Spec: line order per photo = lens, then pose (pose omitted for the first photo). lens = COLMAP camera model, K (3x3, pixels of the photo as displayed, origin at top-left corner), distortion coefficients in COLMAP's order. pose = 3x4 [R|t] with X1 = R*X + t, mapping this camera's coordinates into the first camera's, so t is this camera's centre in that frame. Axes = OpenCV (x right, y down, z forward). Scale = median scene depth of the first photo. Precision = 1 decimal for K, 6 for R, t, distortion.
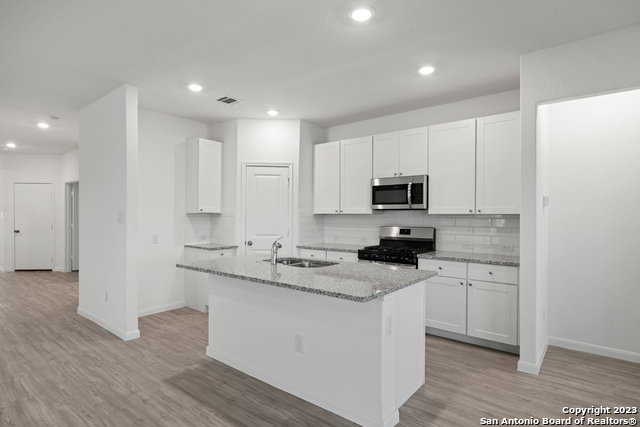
lens RADIAL K [[338.1, 0, 317.9], [0, 338.1, 219.9], [0, 0, 1]] dist [0.003364, -0.001195]
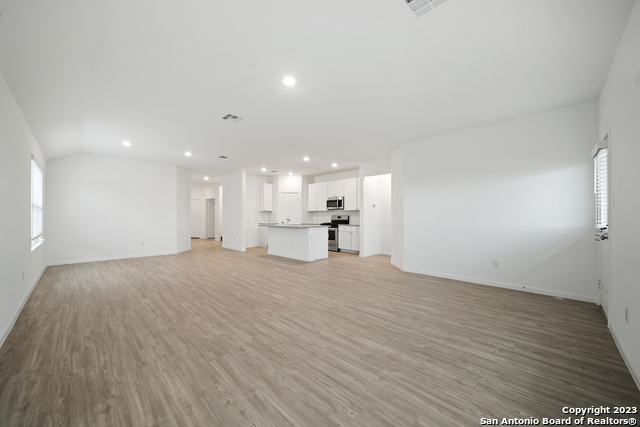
lens RADIAL K [[245.4, 0, 322.3], [0, 245.4, 212.9], [0, 0, 1]] dist [-0.003073, 0.000010]
pose [[0.996413, -0.006832, -0.084350, 0.335452], [0.004575, 0.999627, -0.026925, 0.060341], [0.084503, 0.026442, 0.996072, -1.109879]]
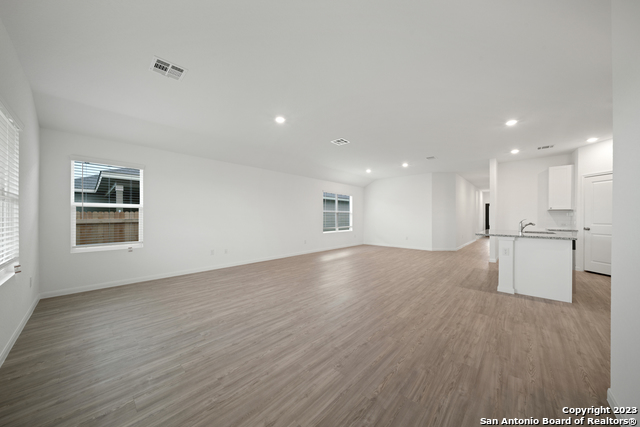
lens RADIAL K [[218.7, 0, 311.3], [0, 218.7, 214.5], [0, 0, 1]] dist [-0.002419, -0.000239]
pose [[-0.084746, -0.019006, -0.996221, 1.083889], [-0.014780, 0.999732, -0.017816, 0.050832], [0.996293, 0.013215, -0.085004, -0.161697]]
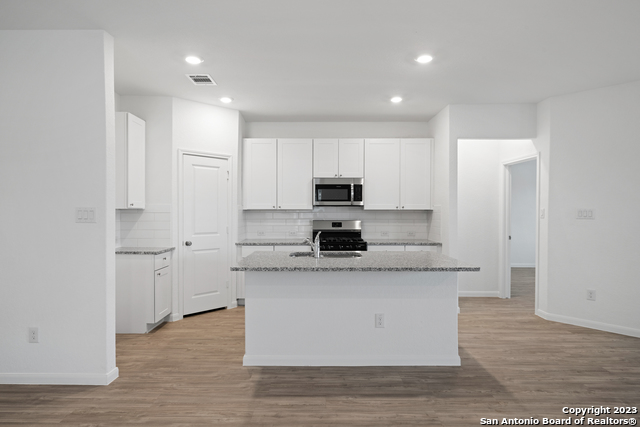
lens RADIAL K [[345.0, 0, 316.6], [0, 345.0, 215.3], [0, 0, 1]] dist [0.003032, 0.000709]
pose [[0.778693, -0.012546, 0.627280, -0.640779], [0.010811, 0.999920, 0.006579, -0.007106], [-0.627313, 0.001659, 0.778766, 0.132487]]
